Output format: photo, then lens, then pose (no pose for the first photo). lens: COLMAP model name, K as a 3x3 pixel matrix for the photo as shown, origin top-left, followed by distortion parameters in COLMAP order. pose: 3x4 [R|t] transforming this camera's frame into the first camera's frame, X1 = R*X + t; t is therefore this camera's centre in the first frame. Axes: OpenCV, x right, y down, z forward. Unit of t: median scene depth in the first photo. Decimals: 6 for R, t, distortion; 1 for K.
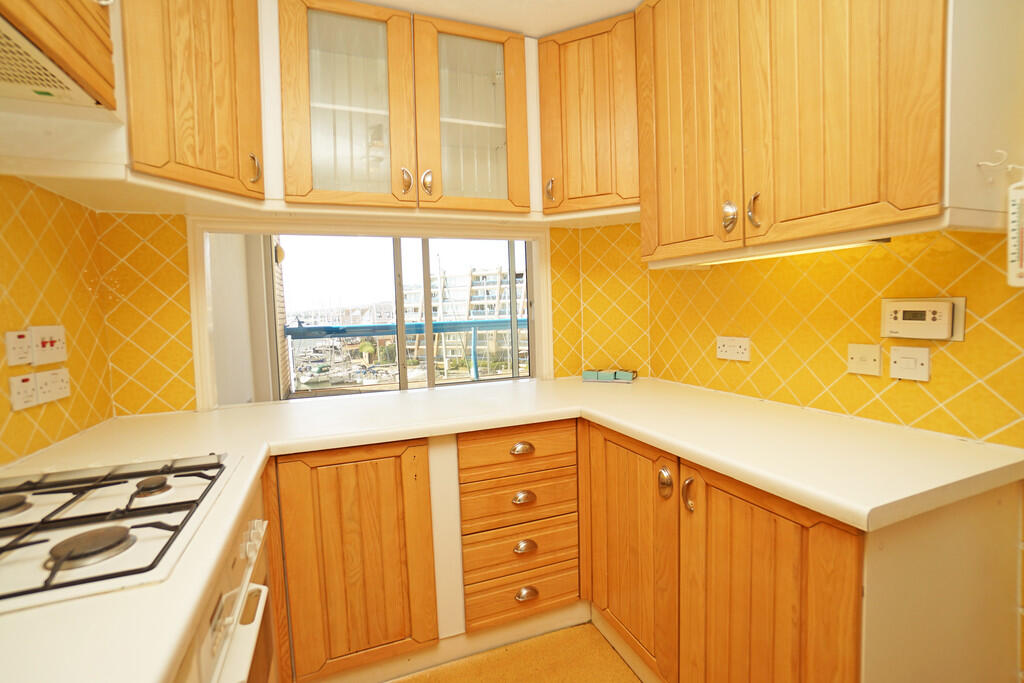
lens RADIAL K [[446.3, 0, 505.8], [0, 446.3, 338.2], [0, 0, 1]] dist [-0.002539, -0.000265]
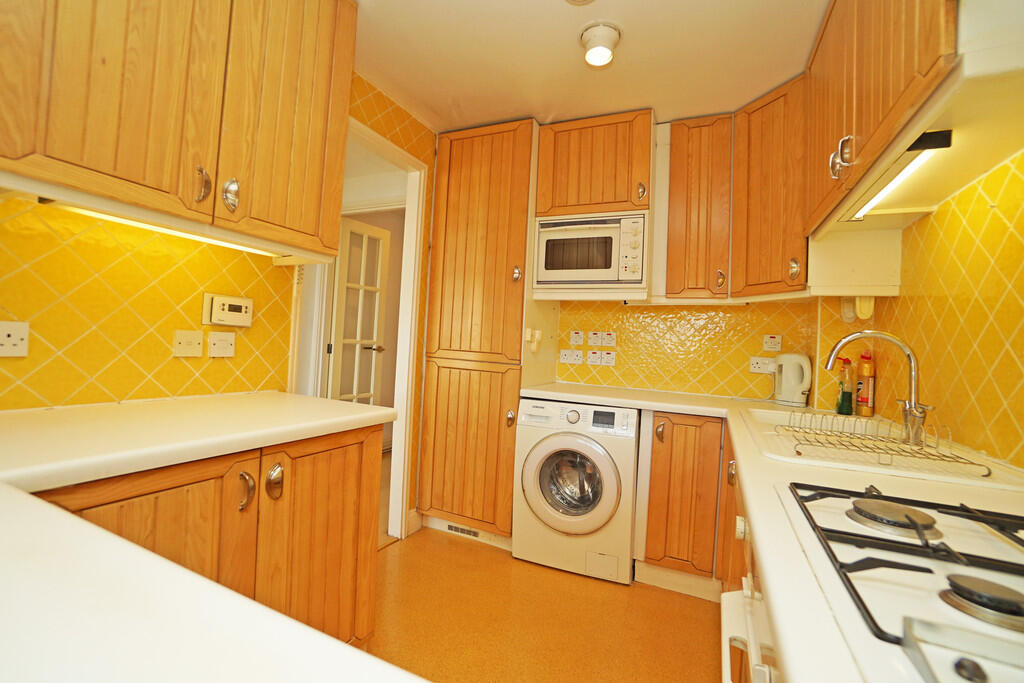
lens RADIAL K [[446.3, 0, 508.3], [0, 446.3, 320.6], [0, 0, 1]] dist [-0.002539, -0.000265]
pose [[-0.701516, 0.032587, 0.711908, -0.602950], [0.013659, 0.999385, -0.032286, 0.039159], [-0.712523, -0.012925, -0.701530, 1.283719]]
